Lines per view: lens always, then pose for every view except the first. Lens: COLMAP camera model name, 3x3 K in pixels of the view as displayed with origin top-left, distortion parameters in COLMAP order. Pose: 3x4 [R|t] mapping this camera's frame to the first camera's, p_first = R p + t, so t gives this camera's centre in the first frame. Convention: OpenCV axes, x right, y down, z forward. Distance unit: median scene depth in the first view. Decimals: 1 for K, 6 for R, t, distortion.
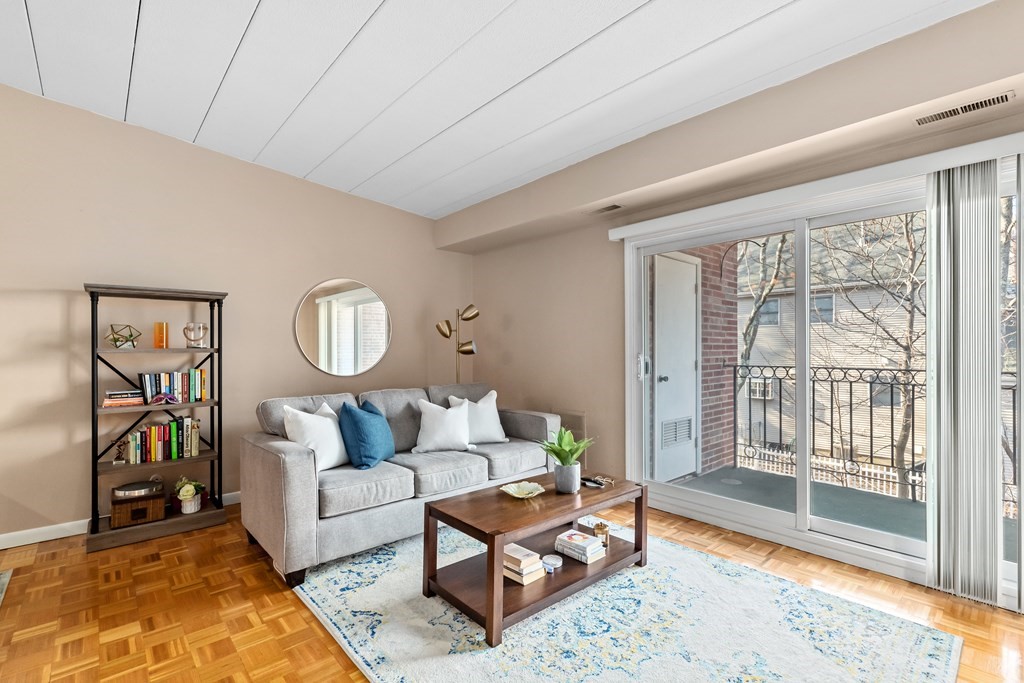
lens RADIAL K [[467.6, 0, 501.8], [0, 467.6, 344.7], [0, 0, 1]] dist [0.007433, 0.000127]
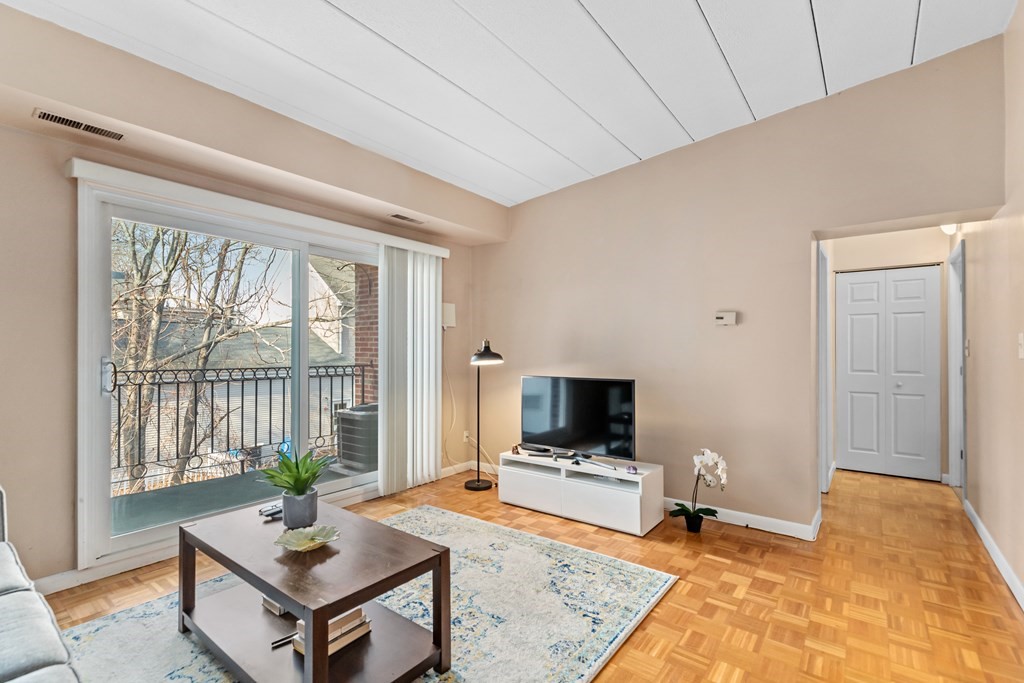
lens RADIAL K [[467.6, 0, 506.7], [0, 467.6, 349.5], [0, 0, 1]] dist [0.007433, 0.000127]
pose [[-0.188891, 0.011079, 0.981936, -0.594756], [-0.012599, 0.999827, -0.013705, 0.012193], [-0.981917, -0.014960, -0.188719, 0.663116]]
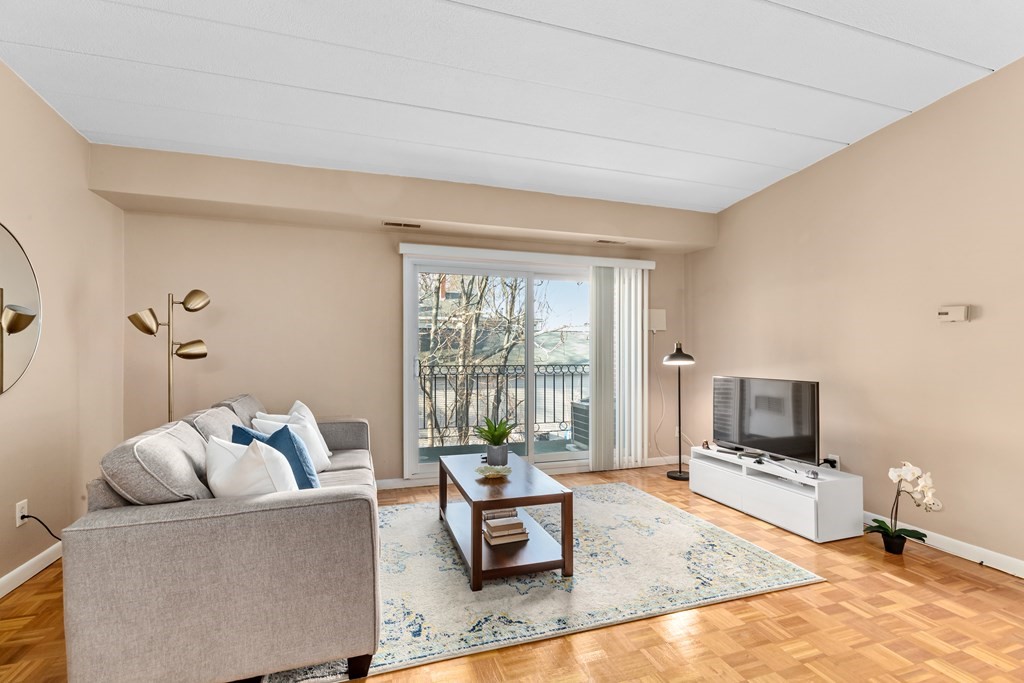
lens RADIAL K [[467.6, 0, 514.6], [0, 467.6, 351.7], [0, 0, 1]] dist [0.007433, 0.000127]
pose [[0.389078, 0.007308, 0.921176, -0.809967], [-0.013774, 0.999903, -0.002115, 0.007374], [-0.921102, -0.011865, 0.389141, 0.393373]]
